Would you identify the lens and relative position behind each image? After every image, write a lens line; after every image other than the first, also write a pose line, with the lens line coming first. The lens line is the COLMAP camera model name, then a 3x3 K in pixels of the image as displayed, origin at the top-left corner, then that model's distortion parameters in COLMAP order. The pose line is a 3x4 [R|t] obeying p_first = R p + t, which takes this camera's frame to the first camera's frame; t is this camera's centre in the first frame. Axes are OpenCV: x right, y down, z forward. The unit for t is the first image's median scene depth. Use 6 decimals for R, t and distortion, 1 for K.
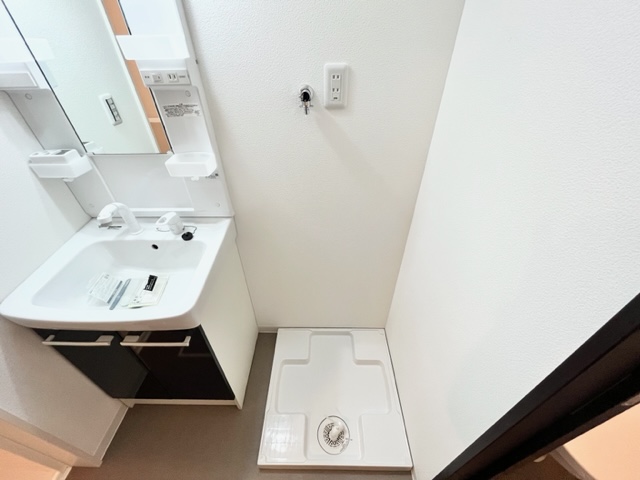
lens RADIAL K [[261.1, 0, 319.8], [0, 261.1, 244.5], [0, 0, 1]] dist [-0.002539, -0.002265]
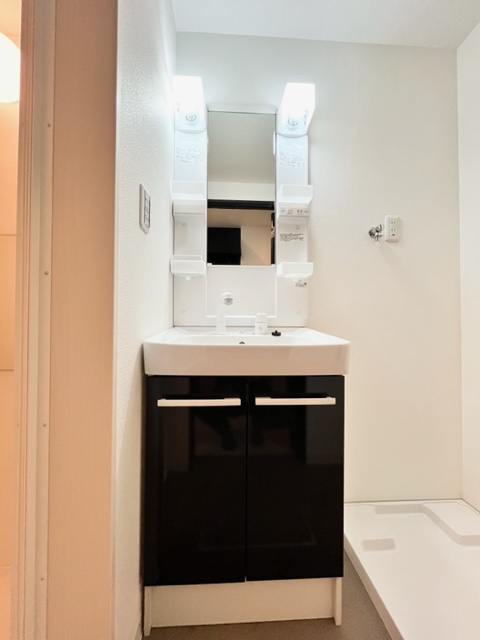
lens RADIAL K [[261.1, 0, 244.0], [0, 261.1, 320.9], [0, 0, 1]] dist [-0.002539, -0.002265]
pose [[0.997660, 0.010353, 0.067576, -0.742861], [0.034262, 0.779654, -0.625273, 0.604495], [-0.059159, 0.626125, 0.777475, 0.171309]]
